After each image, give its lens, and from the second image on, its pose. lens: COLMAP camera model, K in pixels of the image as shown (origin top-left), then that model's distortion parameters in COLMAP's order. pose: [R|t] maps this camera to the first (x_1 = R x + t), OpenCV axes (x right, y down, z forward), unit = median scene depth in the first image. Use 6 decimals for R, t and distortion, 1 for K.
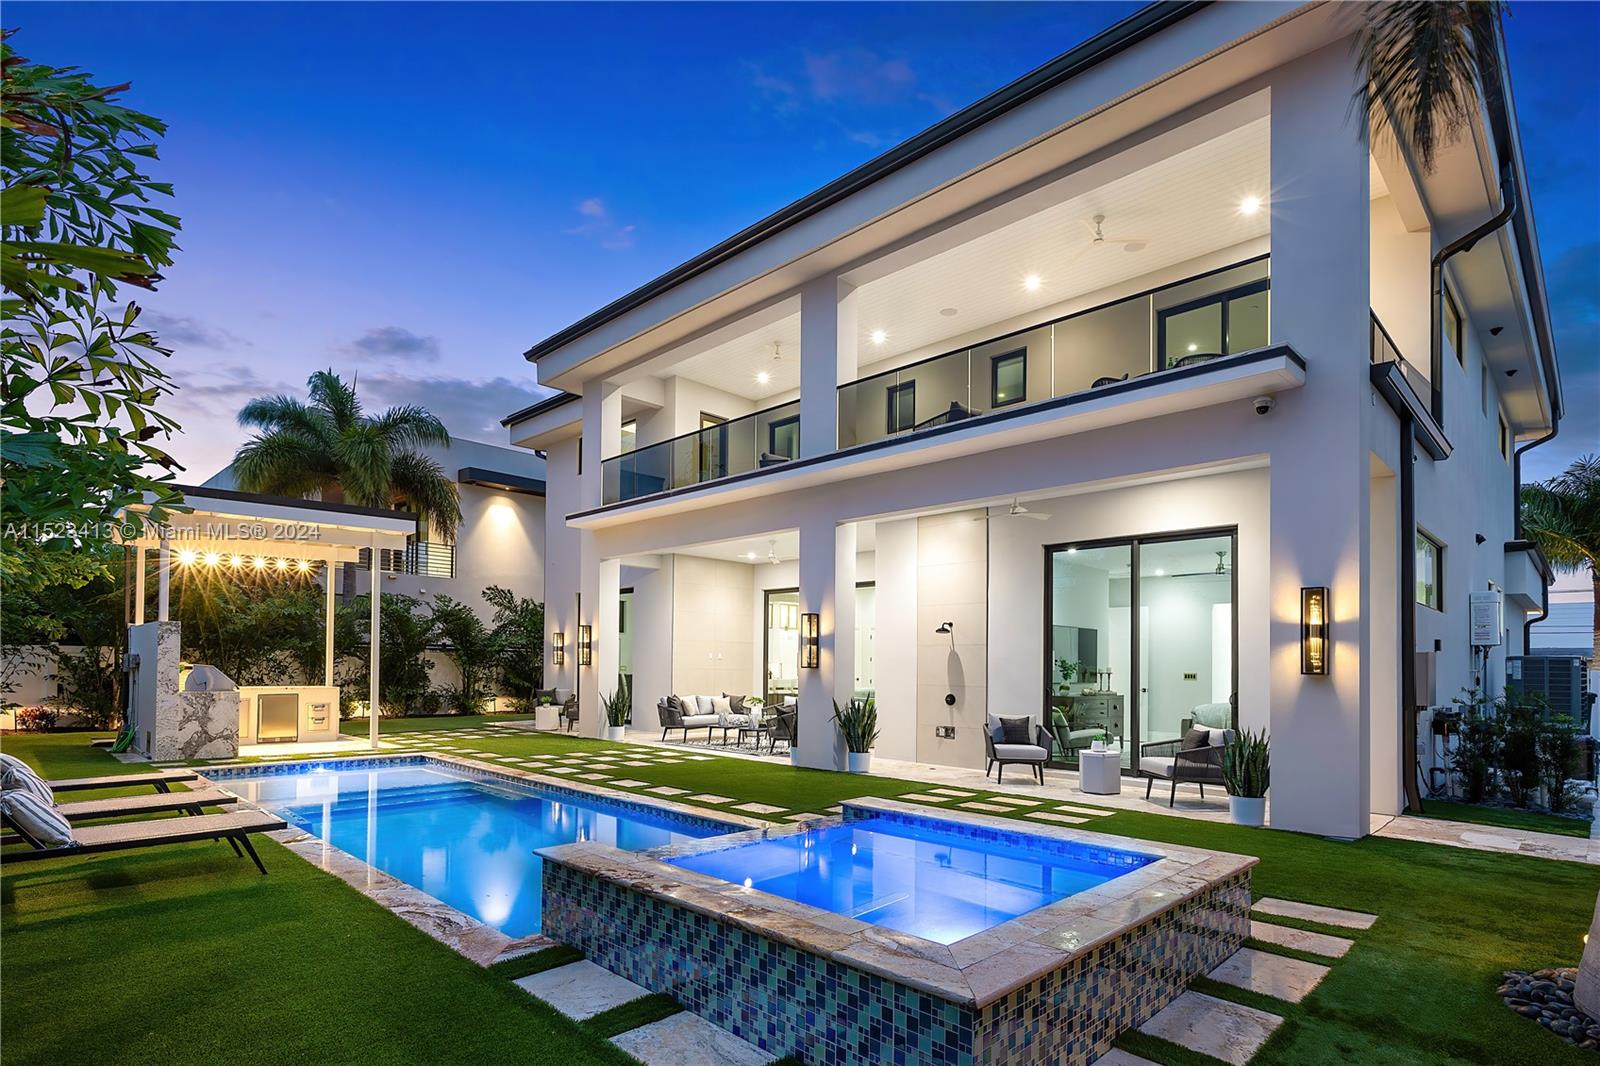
lens RADIAL K [[816.9, 0, 835.3], [0, 816.9, 668.3], [0, 0, 1]] dist [-0.000800, -0.000274]
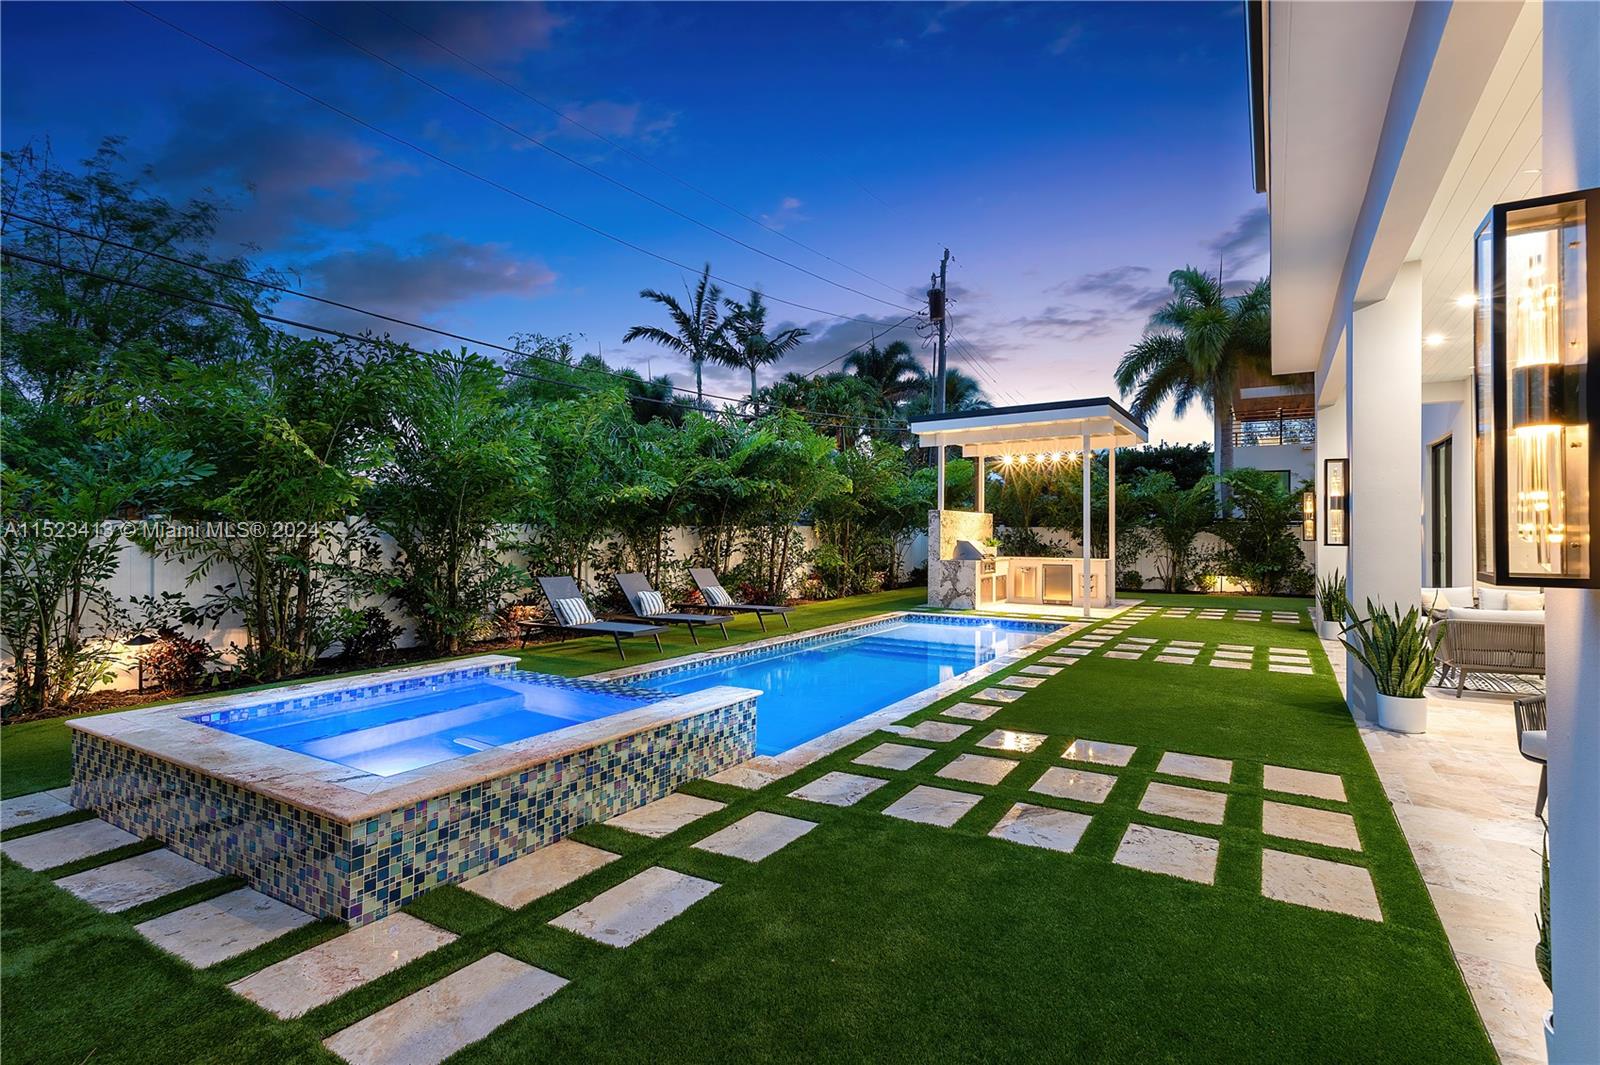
lens RADIAL K [[792.0, 0, 800.0], [0, 792.0, 532.5], [0, 0, 1]] dist [-0.001641, -0.000428]
pose [[0.194785, -0.010237, -0.980793, 0.379203], [-0.004307, 0.999927, -0.011292, -0.001149], [0.980837, 0.006424, 0.194726, 0.377912]]
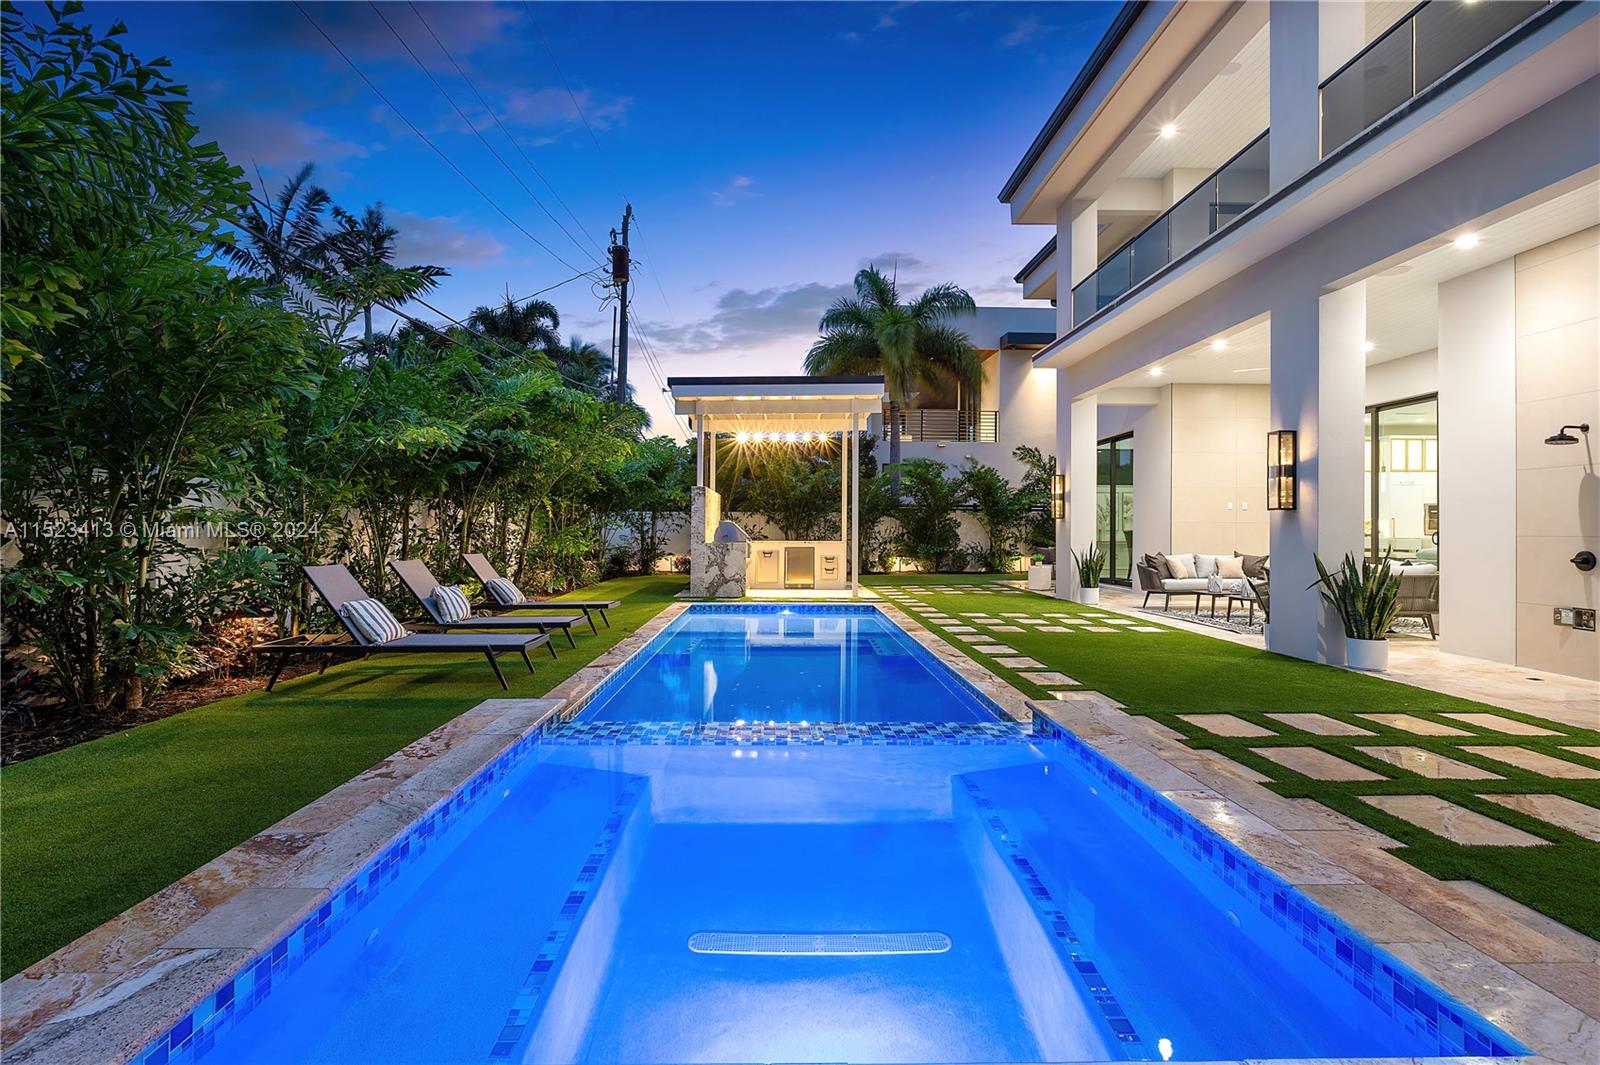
lens RADIAL K [[792.0, 0, 800.0], [0, 792.0, 532.5], [0, 0, 1]] dist [-0.001641, -0.000428]
pose [[0.698555, -0.007516, -0.715517, 0.128753], [0.004110, 0.999970, -0.006491, 0.016898], [0.715544, 0.001593, 0.698566, 0.194469]]
